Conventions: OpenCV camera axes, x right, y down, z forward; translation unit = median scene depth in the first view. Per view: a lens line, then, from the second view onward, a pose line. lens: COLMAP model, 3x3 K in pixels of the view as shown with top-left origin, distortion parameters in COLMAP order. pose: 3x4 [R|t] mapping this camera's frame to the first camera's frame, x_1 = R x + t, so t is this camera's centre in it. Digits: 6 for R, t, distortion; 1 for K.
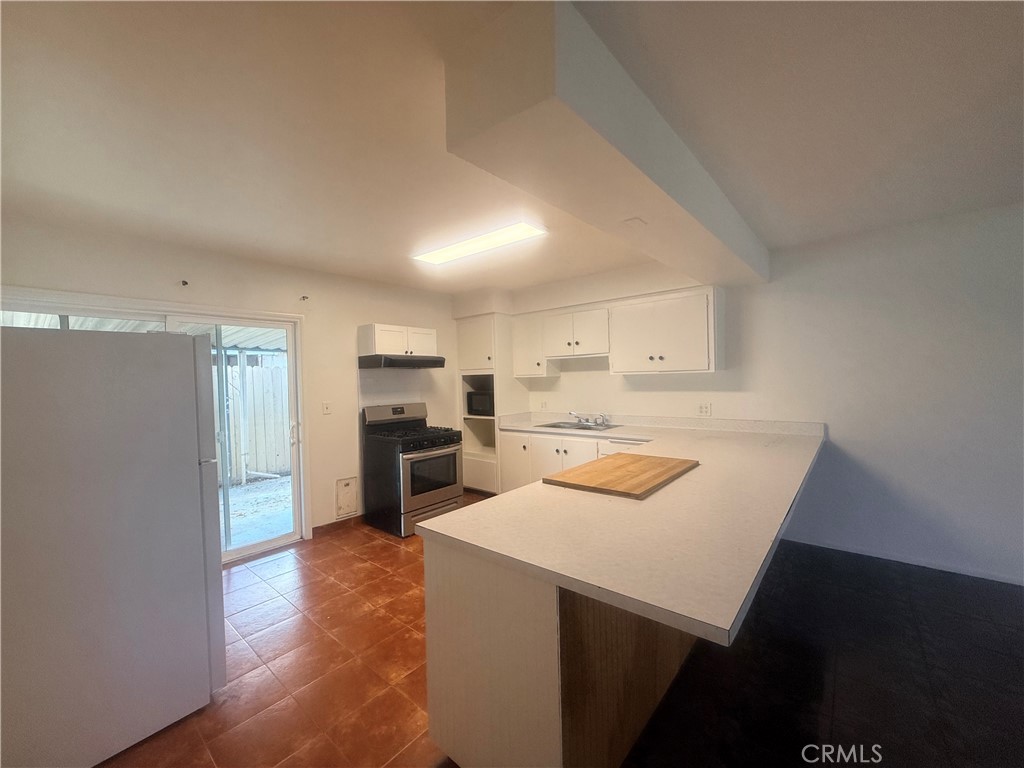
lens RADIAL K [[408.7, 0, 514.4], [0, 408.7, 386.2], [0, 0, 1]] dist [-0.001375, -0.000419]
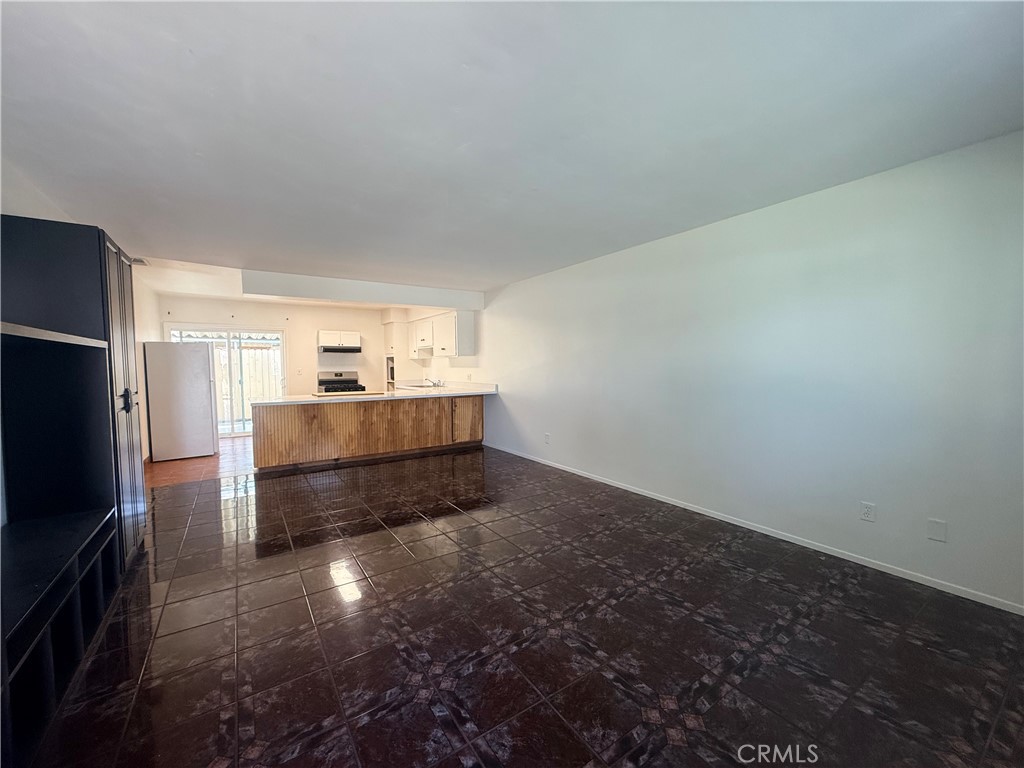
lens RADIAL K [[408.7, 0, 511.4], [0, 408.7, 383.8], [0, 0, 1]] dist [-0.001375, -0.000419]
pose [[0.960712, 0.027973, -0.276133, 1.038241], [-0.017890, 0.999080, 0.038966, 0.011794], [0.276969, -0.032495, 0.960329, -0.639309]]
